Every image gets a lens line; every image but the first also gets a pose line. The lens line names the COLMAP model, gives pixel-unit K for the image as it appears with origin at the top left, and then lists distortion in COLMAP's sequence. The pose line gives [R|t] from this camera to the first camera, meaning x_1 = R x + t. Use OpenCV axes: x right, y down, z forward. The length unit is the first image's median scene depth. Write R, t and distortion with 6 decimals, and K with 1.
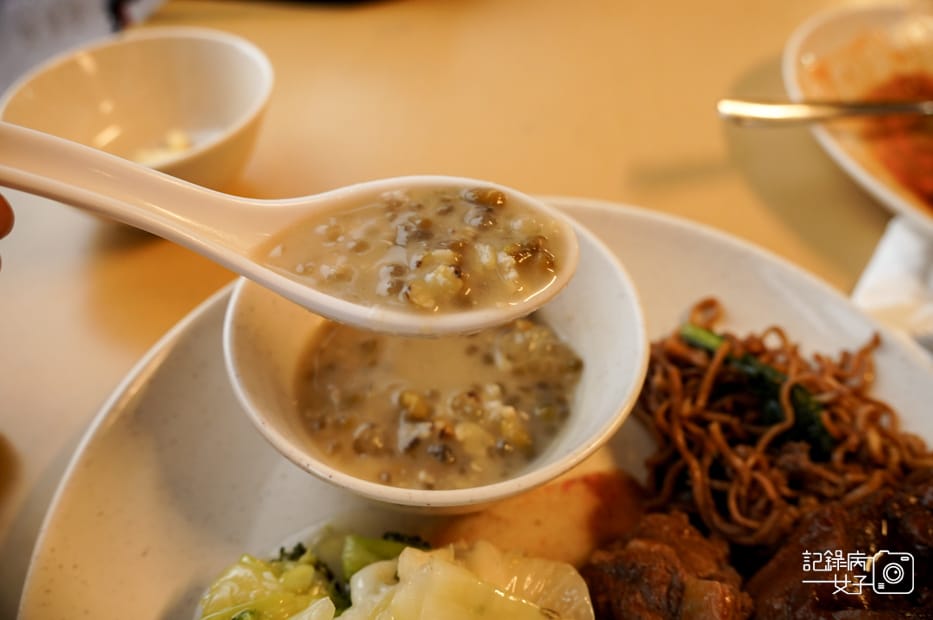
lens RADIAL K [[728.5, 0, 468.2], [0, 728.5, 309.0], [0, 0, 1]] dist [-0.108918, 0.009009]
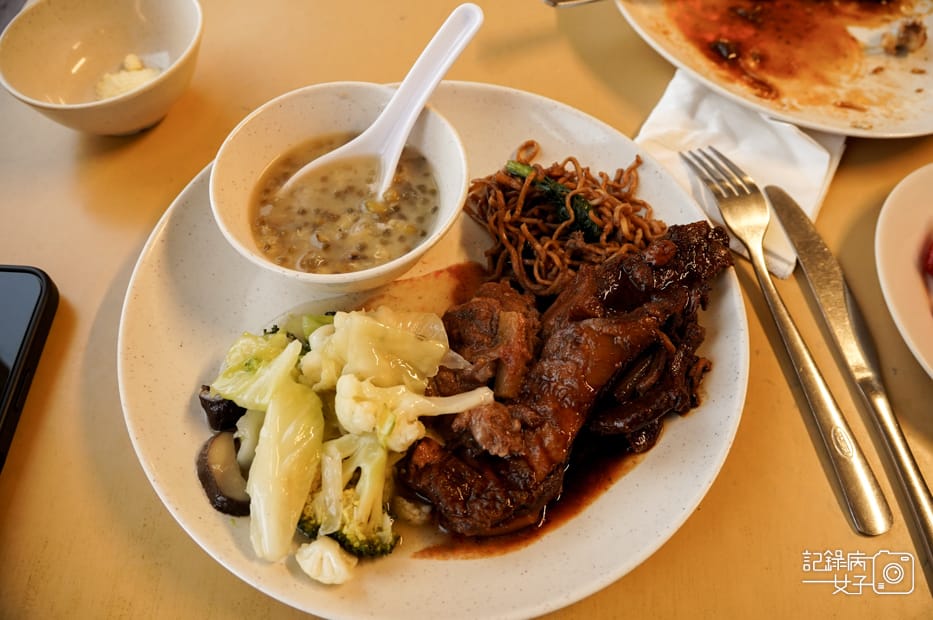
lens RADIAL K [[728.5, 0, 462.8], [0, 728.5, 315.7], [0, 0, 1]] dist [-0.108918, 0.009009]
pose [[0.991916, -0.113528, 0.056684, 0.095989], [0.097519, 0.967835, 0.231916, -0.032450], [-0.081189, -0.224514, 0.971083, -0.612003]]
